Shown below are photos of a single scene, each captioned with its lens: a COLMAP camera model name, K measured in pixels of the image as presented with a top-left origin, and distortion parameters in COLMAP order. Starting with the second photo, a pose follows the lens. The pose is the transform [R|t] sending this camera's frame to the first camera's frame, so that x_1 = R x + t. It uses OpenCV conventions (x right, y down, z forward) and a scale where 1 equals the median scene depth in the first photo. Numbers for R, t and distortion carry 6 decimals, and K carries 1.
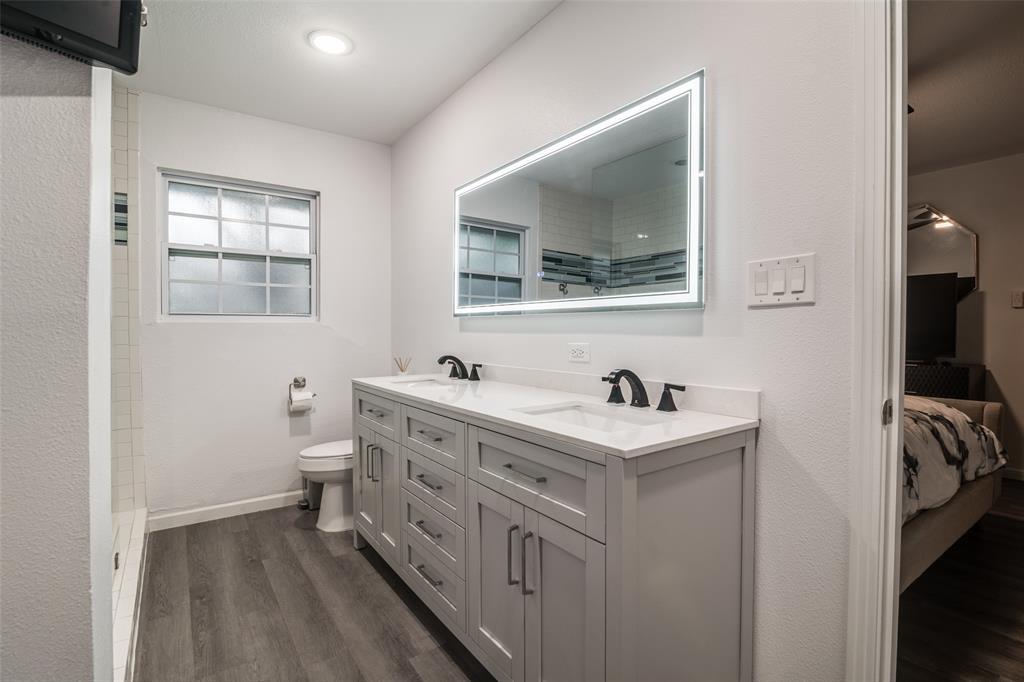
lens RADIAL K [[473.4, 0, 512.1], [0, 473.4, 336.9], [0, 0, 1]] dist [-0.014056, -0.000399]
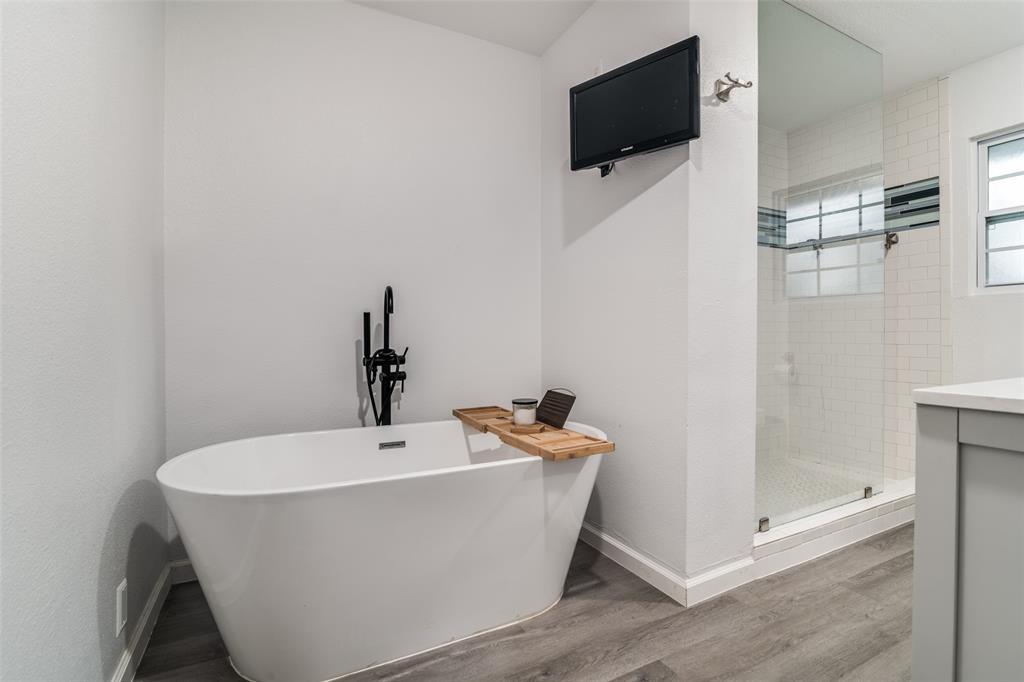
lens RADIAL K [[473.4, 0, 512.1], [0, 473.4, 336.9], [0, 0, 1]] dist [-0.014056, -0.000399]
pose [[-0.148786, 0.009146, -0.988827, 0.629470], [-0.017978, 0.999767, 0.011952, 0.107242], [0.988706, 0.019555, -0.148587, 0.349518]]
